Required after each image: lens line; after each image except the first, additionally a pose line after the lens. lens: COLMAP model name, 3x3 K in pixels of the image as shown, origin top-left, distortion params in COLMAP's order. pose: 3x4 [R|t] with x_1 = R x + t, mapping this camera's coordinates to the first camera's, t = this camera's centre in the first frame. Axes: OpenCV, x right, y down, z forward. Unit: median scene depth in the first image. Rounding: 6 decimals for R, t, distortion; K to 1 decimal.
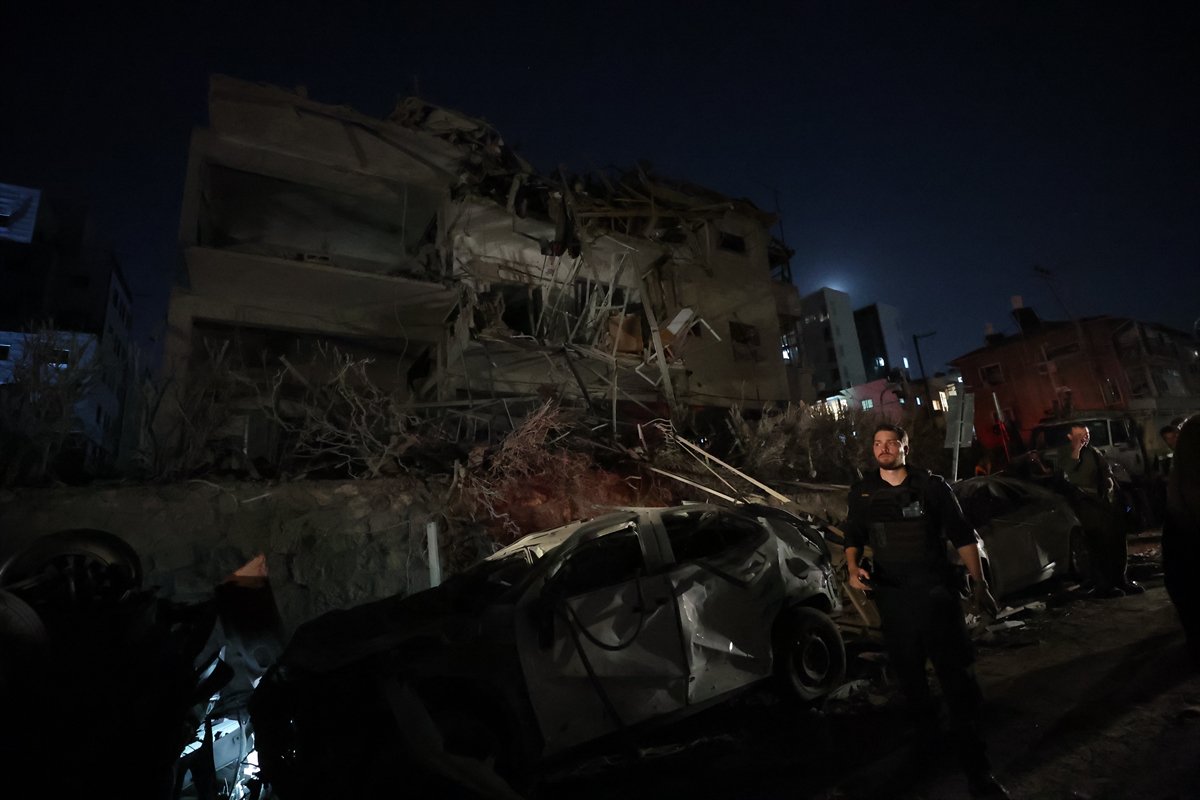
lens RADIAL K [[551.3, 0, 591.0], [0, 551.3, 395.2], [0, 0, 1]] dist [-0.039587, 0.009469]
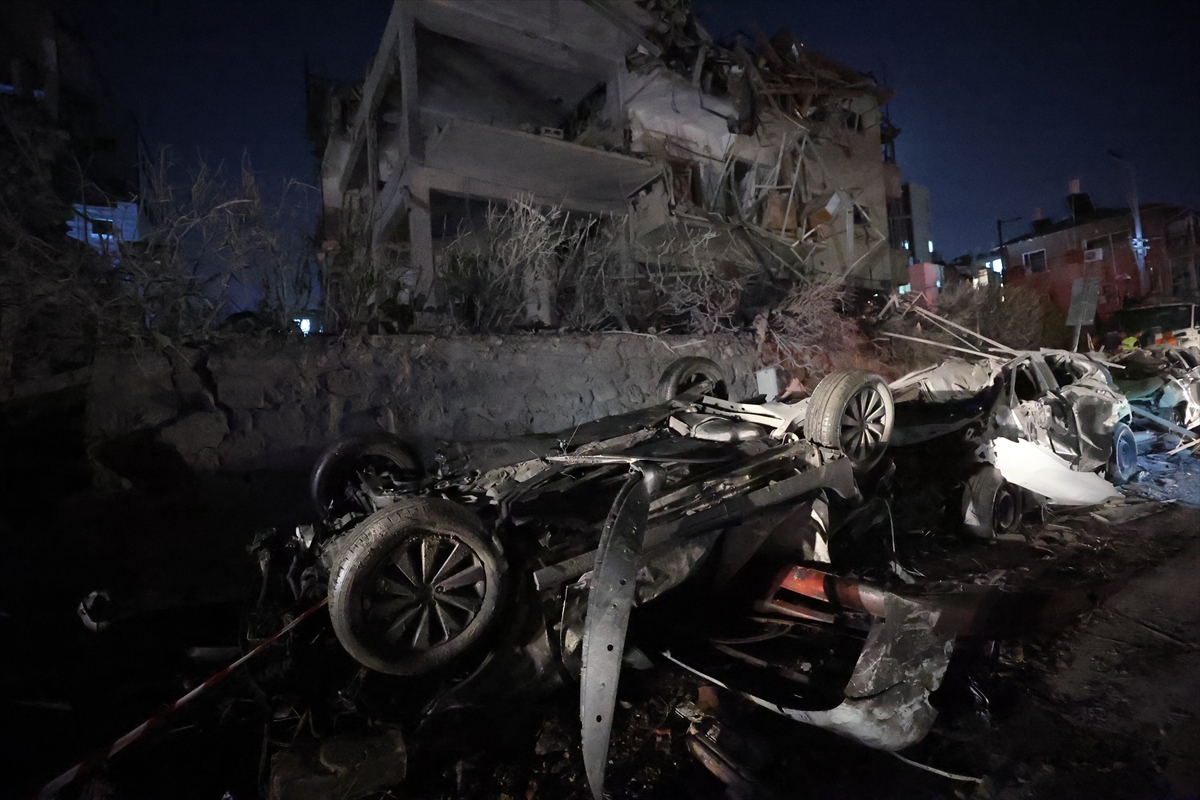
lens RADIAL K [[551.3, 0, 601.8], [0, 551.3, 397.2], [0, 0, 1]] dist [-0.039587, 0.009469]
pose [[0.999714, 0.010046, 0.021719, -0.300294], [-0.014534, 0.975932, 0.217592, 0.011735], [-0.019010, -0.217846, 0.975798, -0.100736]]
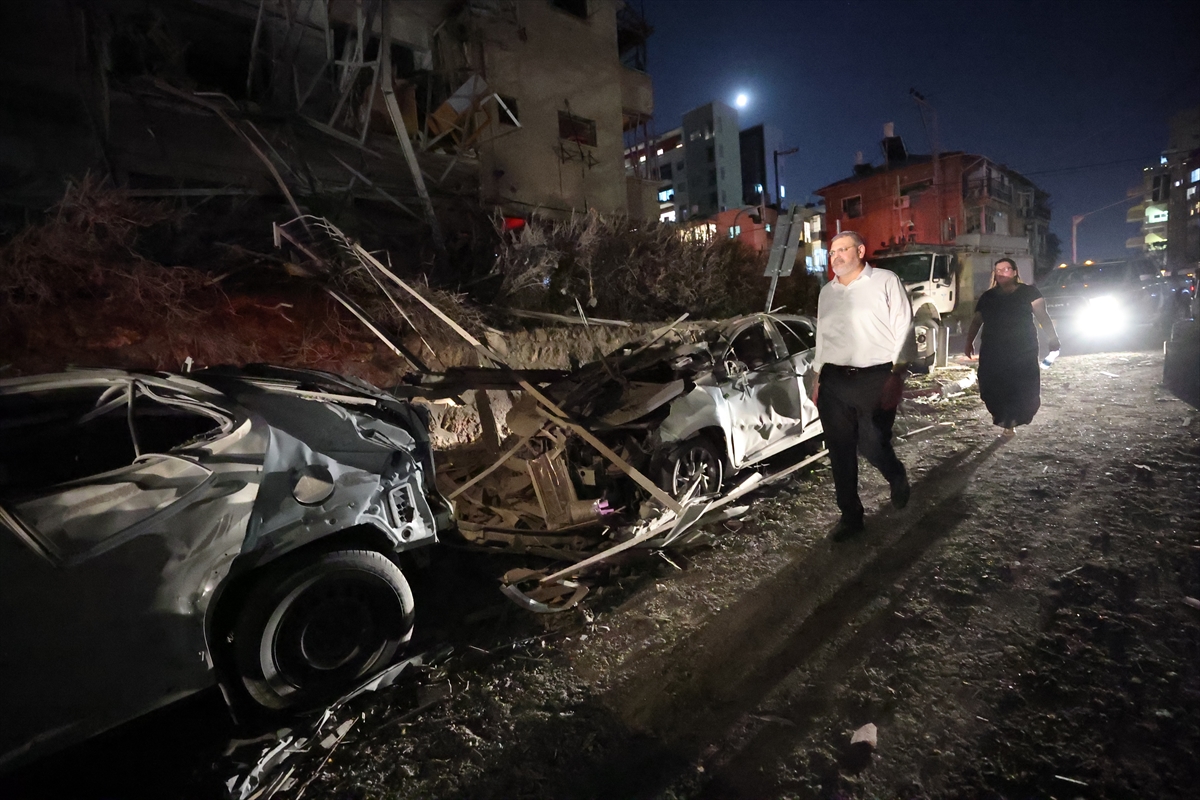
lens RADIAL K [[551.3, 0, 594.0], [0, 551.3, 397.3], [0, 0, 1]] dist [-0.039587, 0.009469]
pose [[0.977846, -0.017917, 0.208558, 0.165879], [-0.049508, 0.948267, 0.313591, 0.015187], [-0.203387, -0.316969, 0.926372, 0.143519]]
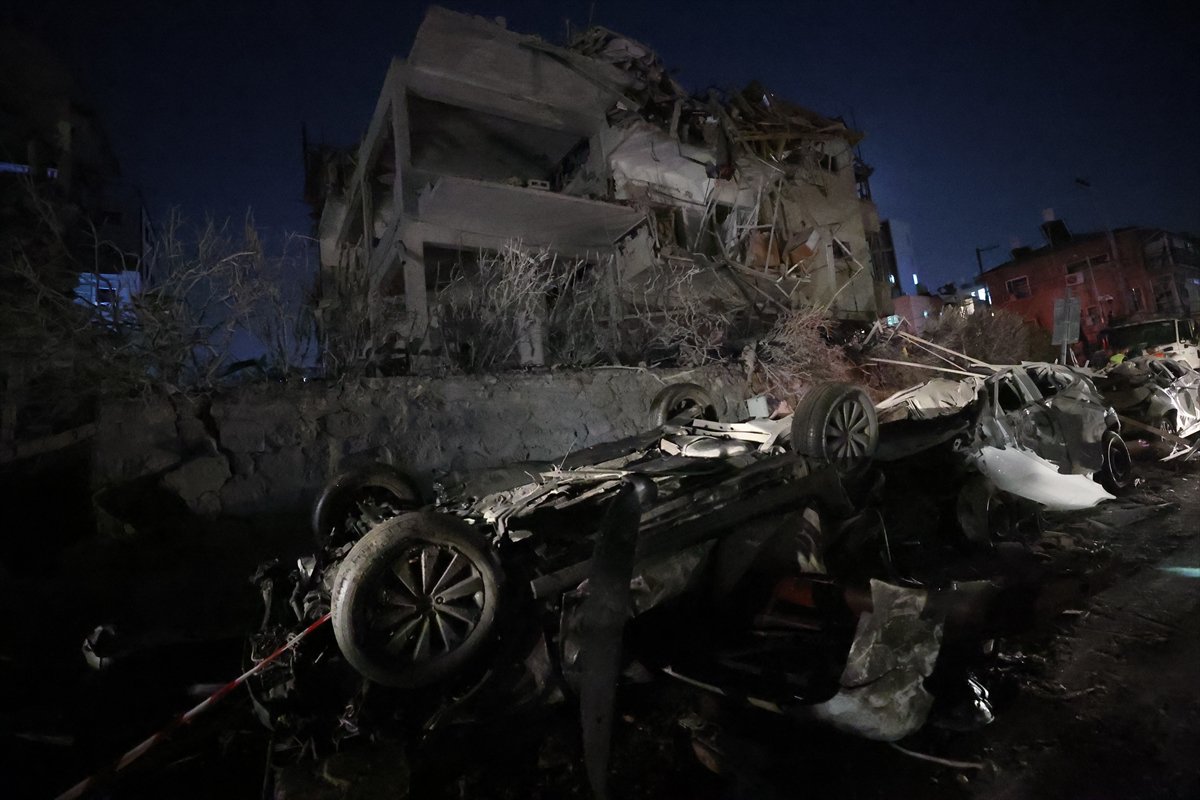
lens RADIAL K [[551.3, 0, 595.6], [0, 551.3, 393.0], [0, 0, 1]] dist [-0.039587, 0.009469]
pose [[0.999328, -0.031981, 0.017906, -0.297936], [0.029433, 0.991341, 0.127974, 0.020228], [-0.021844, -0.127361, 0.991616, -0.111098]]
